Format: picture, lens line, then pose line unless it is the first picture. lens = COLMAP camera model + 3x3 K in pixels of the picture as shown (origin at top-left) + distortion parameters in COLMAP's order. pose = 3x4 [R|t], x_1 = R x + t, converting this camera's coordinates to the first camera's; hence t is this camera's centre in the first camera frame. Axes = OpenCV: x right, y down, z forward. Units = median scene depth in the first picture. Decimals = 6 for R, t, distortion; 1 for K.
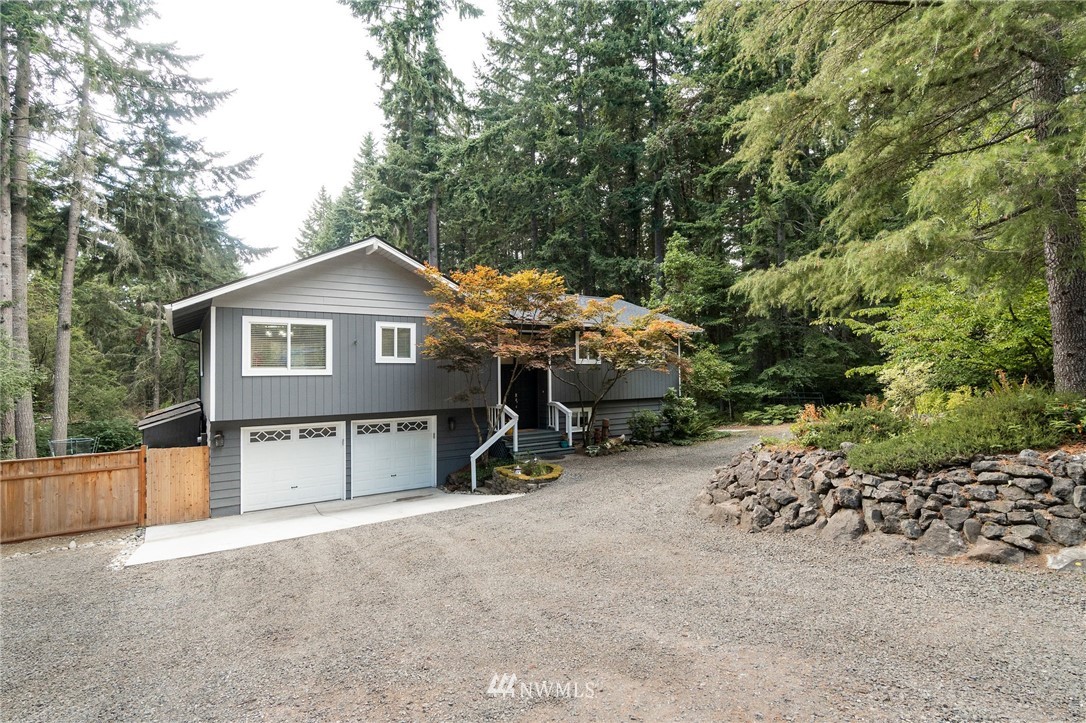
lens RADIAL K [[526.0, 0, 496.0], [0, 526.0, 358.3], [0, 0, 1]] dist [0.004352, 0.000323]
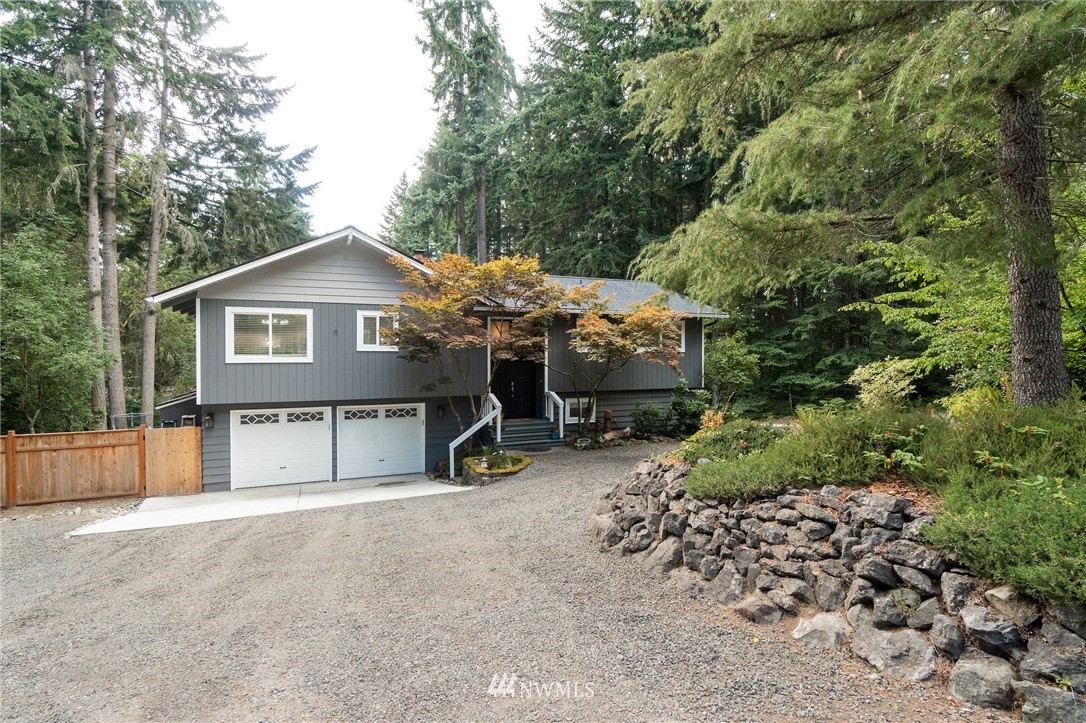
lens RADIAL K [[526.0, 0, 496.0], [0, 526.0, 358.3], [0, 0, 1]] dist [0.004352, 0.000323]
pose [[0.984108, 0.011936, -0.177169, 0.216019], [-0.005263, 0.999261, 0.038087, -0.016959], [0.177493, -0.036550, 0.983443, 0.040421]]
